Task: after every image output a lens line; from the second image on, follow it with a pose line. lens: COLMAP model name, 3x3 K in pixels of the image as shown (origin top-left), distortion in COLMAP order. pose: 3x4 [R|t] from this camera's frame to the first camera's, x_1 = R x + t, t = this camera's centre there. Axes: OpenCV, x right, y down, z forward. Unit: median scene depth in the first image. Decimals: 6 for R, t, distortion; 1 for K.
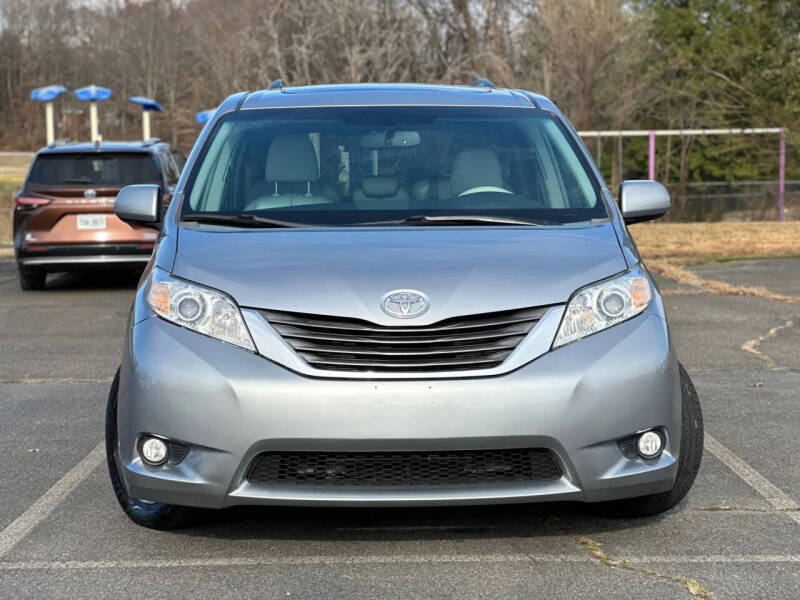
lens RADIAL K [[1824.6, 0, 400.0], [0, 1824.6, 300.0], [0, 0, 1]] dist [0.299637, 0.064722]
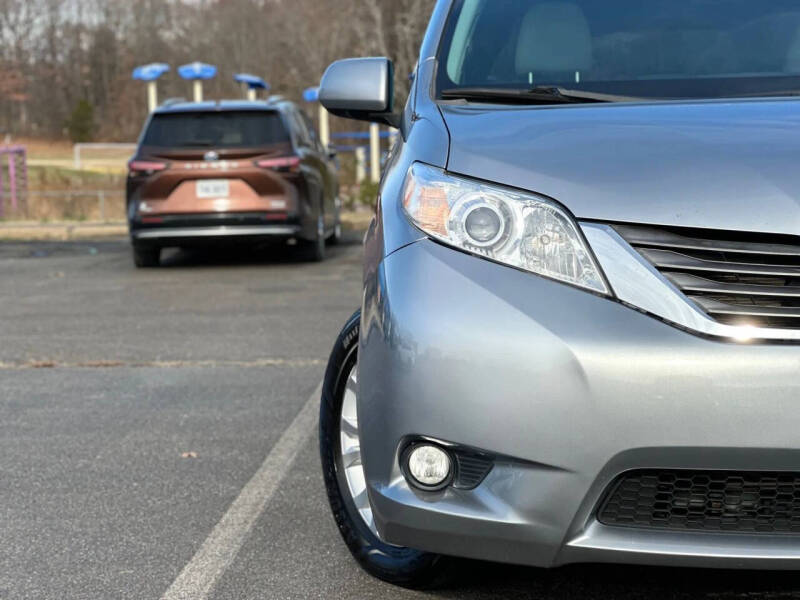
lens RADIAL K [[1824.6, 0, 400.0], [0, 1824.6, 300.0], [0, 0, 1]] dist [0.299637, 0.064722]
pose [[0.998756, -0.005321, -0.049577, -0.047171], [0.005527, 0.999977, 0.004025, 0.010946], [0.049554, -0.004295, 0.998762, 0.171226]]
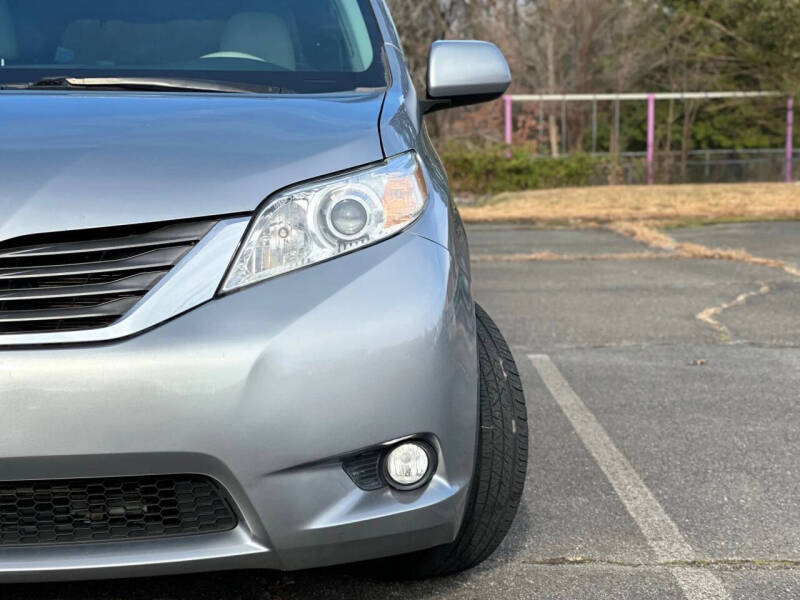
lens RADIAL K [[1824.6, 0, 400.0], [0, 1824.6, 300.0], [0, 0, 1]] dist [0.299637, 0.064722]
pose [[0.999946, 0.004913, -0.009175, 0.058312], [-0.004802, 0.999915, 0.012105, 0.008760], [0.009234, -0.012061, 0.999885, 0.183126]]
